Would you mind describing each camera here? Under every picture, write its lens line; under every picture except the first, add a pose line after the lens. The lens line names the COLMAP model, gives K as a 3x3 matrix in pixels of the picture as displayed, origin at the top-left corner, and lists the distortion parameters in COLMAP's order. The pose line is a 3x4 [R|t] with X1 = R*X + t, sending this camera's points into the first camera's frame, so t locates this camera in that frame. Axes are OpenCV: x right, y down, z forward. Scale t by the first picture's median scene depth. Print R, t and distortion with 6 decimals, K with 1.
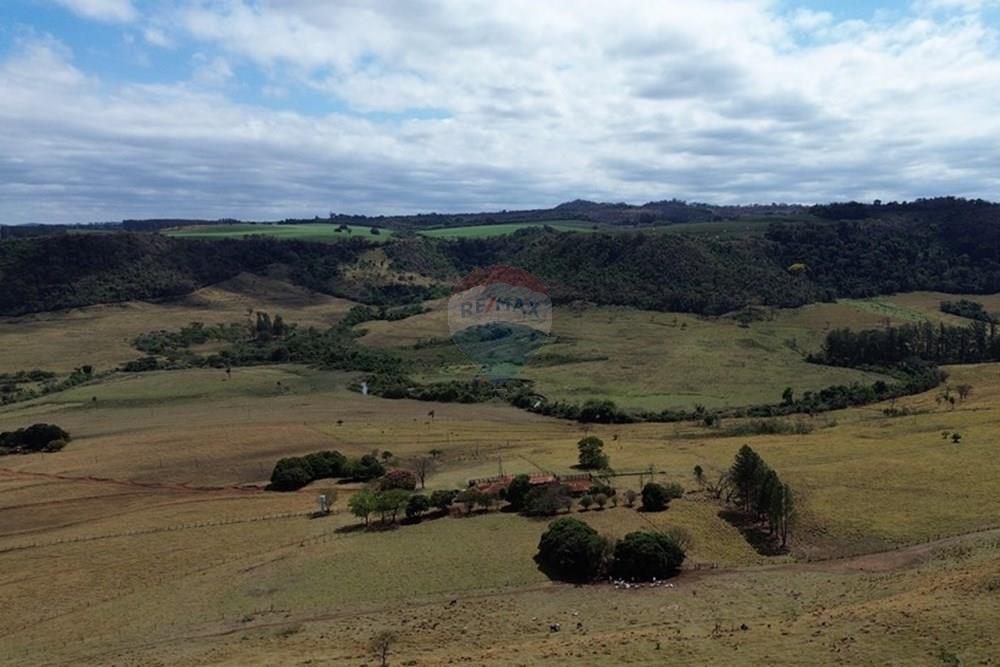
lens RADIAL K [[884.1, 0, 573.9], [0, 884.1, 323.9], [0, 0, 1]] dist [0.075136, -0.070891]
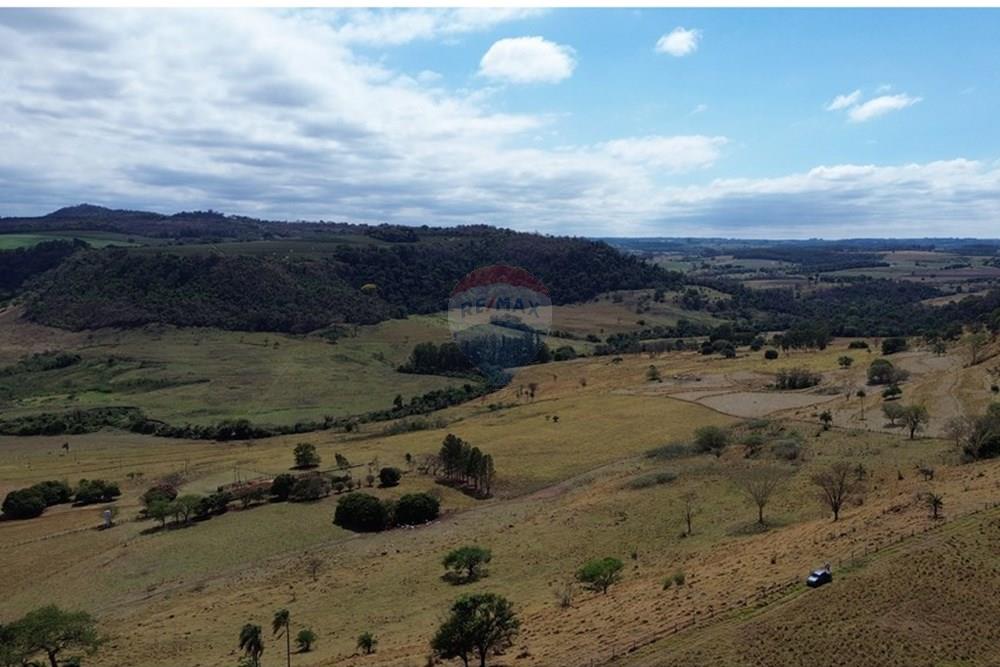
lens RADIAL K [[884.1, 0, 574.5], [0, 884.1, 340.2], [0, 0, 1]] dist [0.075136, -0.070891]
pose [[0.865156, -0.039202, 0.499968, -0.147244], [0.035104, 0.999229, 0.017602, -0.014536], [-0.500272, 0.002322, 0.865865, -0.153030]]
